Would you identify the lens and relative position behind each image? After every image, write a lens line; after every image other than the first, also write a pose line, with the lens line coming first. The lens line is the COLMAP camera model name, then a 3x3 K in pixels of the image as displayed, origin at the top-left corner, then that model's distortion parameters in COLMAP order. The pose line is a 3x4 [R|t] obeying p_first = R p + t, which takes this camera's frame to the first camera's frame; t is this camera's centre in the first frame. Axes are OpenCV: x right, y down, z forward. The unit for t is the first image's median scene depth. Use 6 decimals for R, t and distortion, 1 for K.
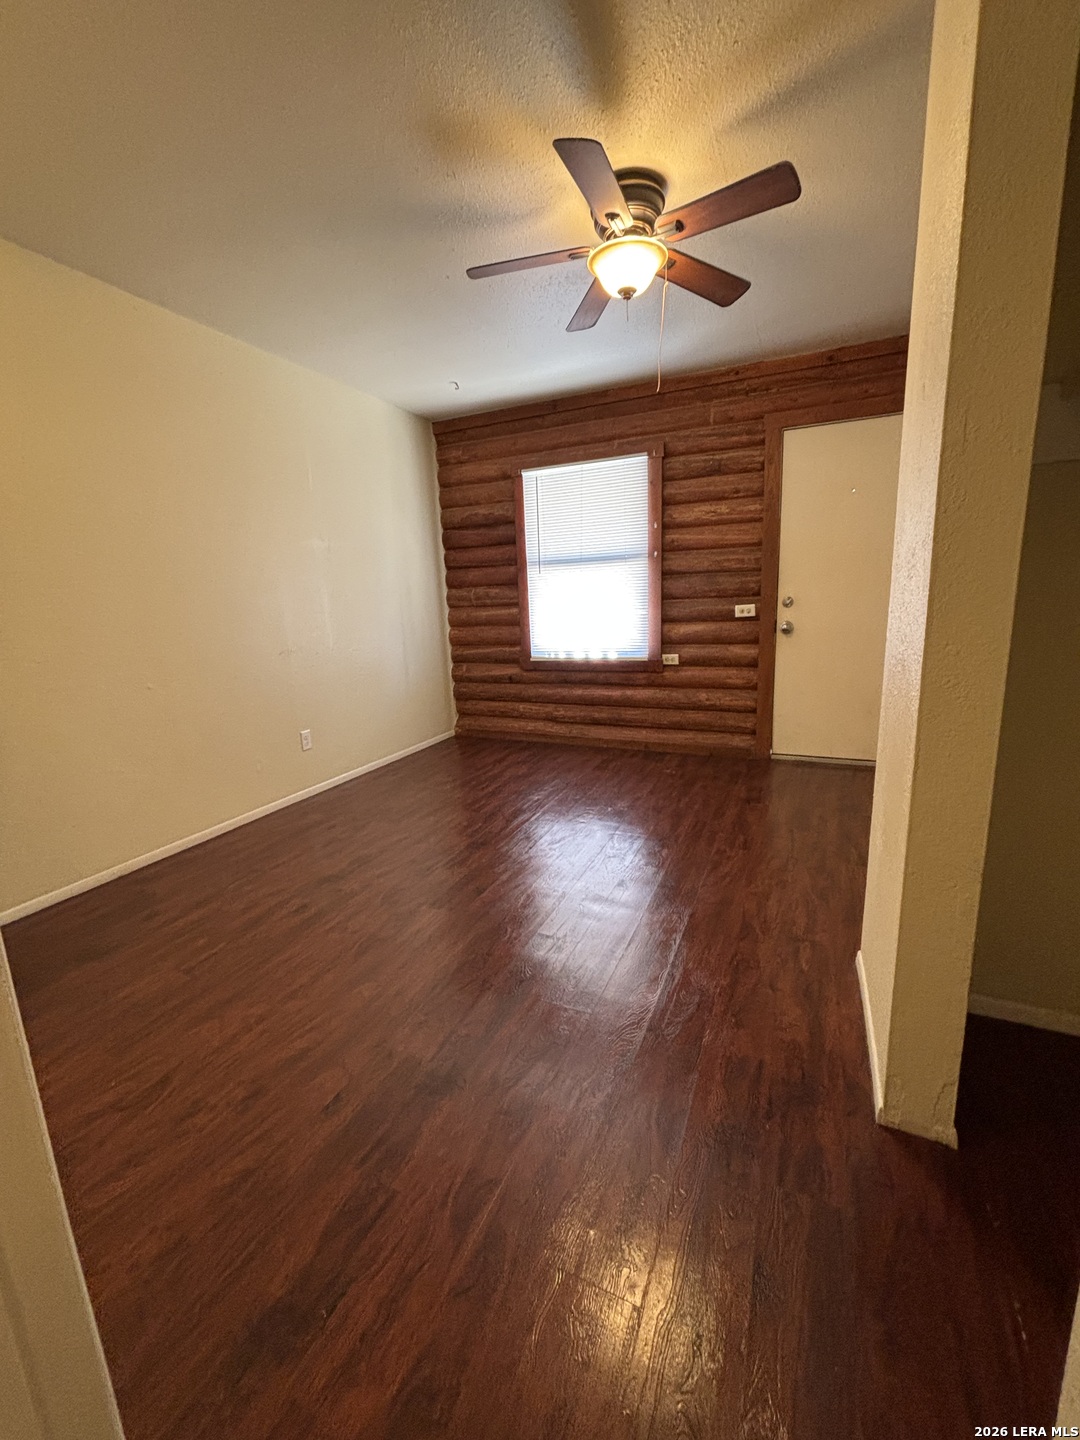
lens RADIAL K [[585.7, 0, 543.2], [0, 585.7, 720.8], [0, 0, 1]] dist [-0.000566, 0.000486]
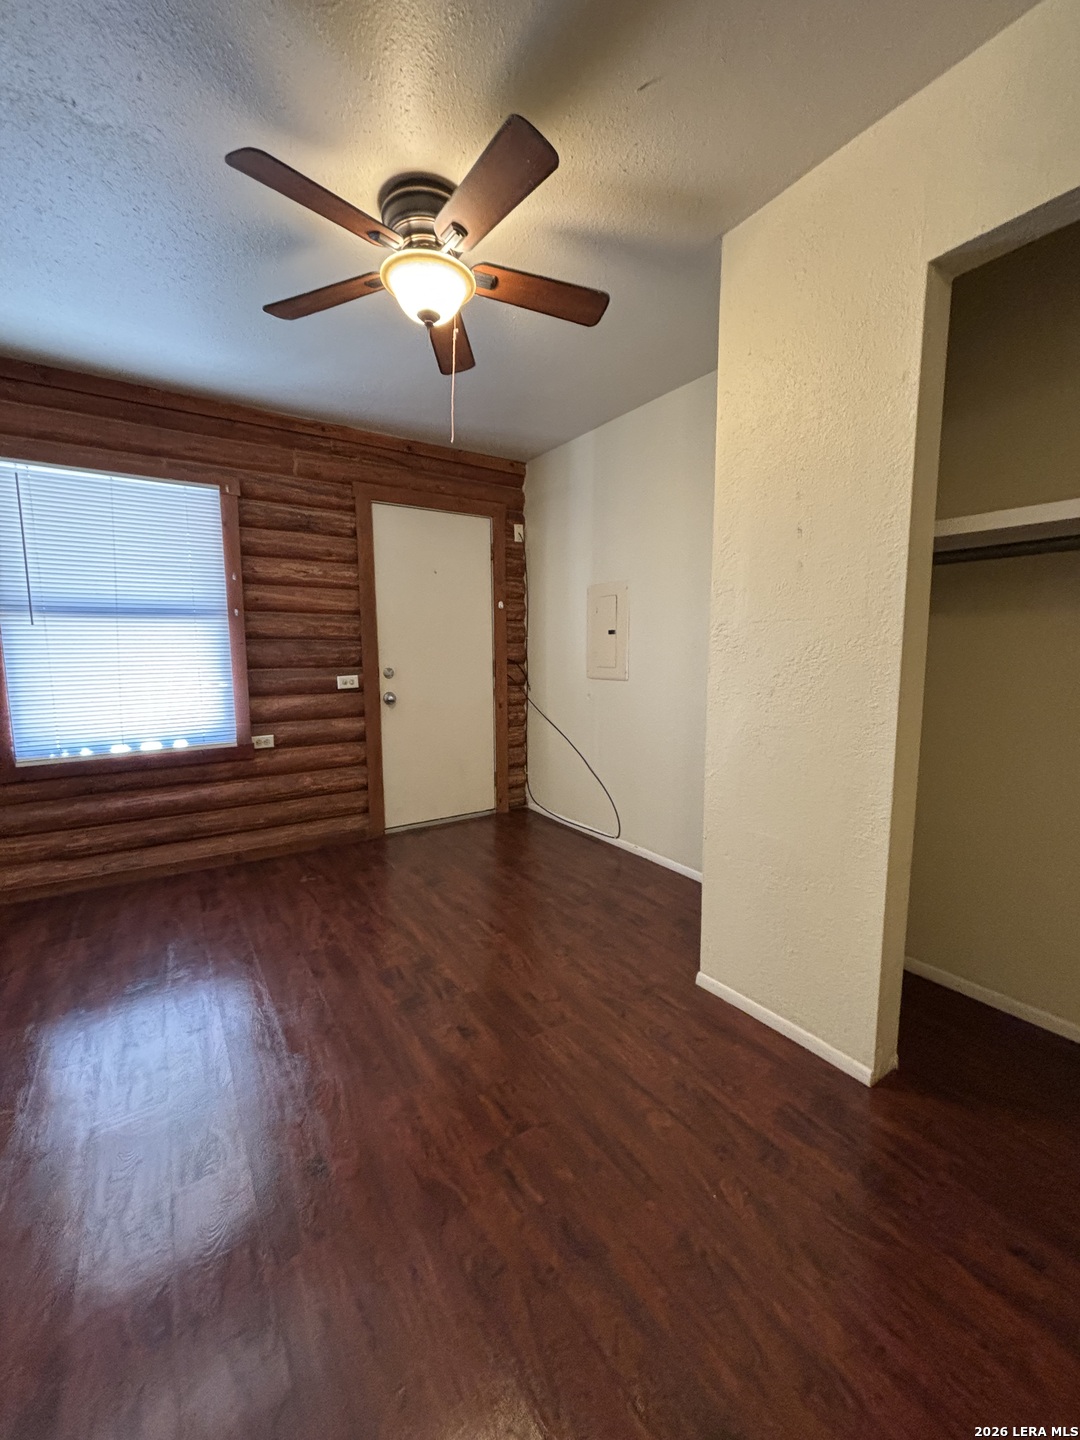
lens RADIAL K [[585.7, 0, 541.2], [0, 585.7, 717.0], [0, 0, 1]] dist [-0.000566, 0.000486]
pose [[0.534977, -0.065346, 0.842336, -0.268053], [0.159403, 0.986905, -0.024677, -0.060856], [-0.829693, 0.147473, 0.538387, 0.256248]]
